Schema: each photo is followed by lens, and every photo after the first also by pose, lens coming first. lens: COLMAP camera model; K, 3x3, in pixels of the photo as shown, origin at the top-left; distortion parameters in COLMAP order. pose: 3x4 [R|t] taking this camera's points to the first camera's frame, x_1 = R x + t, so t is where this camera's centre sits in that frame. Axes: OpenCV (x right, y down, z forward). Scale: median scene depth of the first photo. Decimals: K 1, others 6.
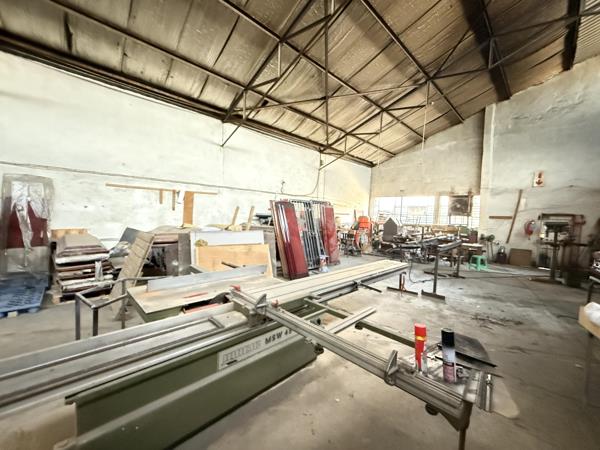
lens RADIAL K [[239.8, 0, 299.8], [0, 239.8, 226.3], [0, 0, 1]] dist [-0.000827, -0.000265]
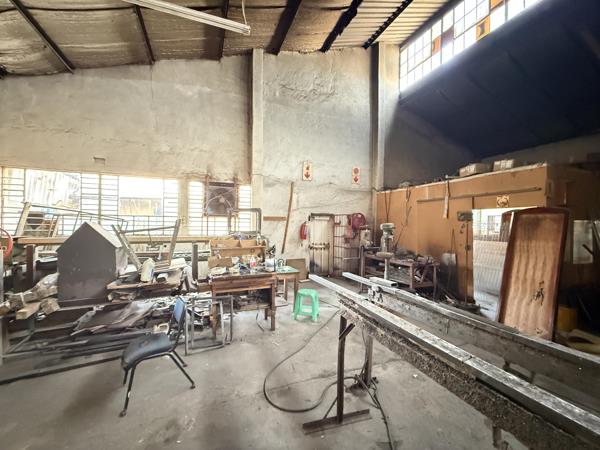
lens RADIAL K [[239.8, 0, 300.1], [0, 239.8, 225.2], [0, 0, 1]] dist [-0.000827, -0.000265]
pose [[0.379340, -0.038958, 0.924437, 0.201404], [0.050679, 0.998488, 0.021283, -0.027875], [-0.923868, 0.038777, 0.380741, 0.644940]]
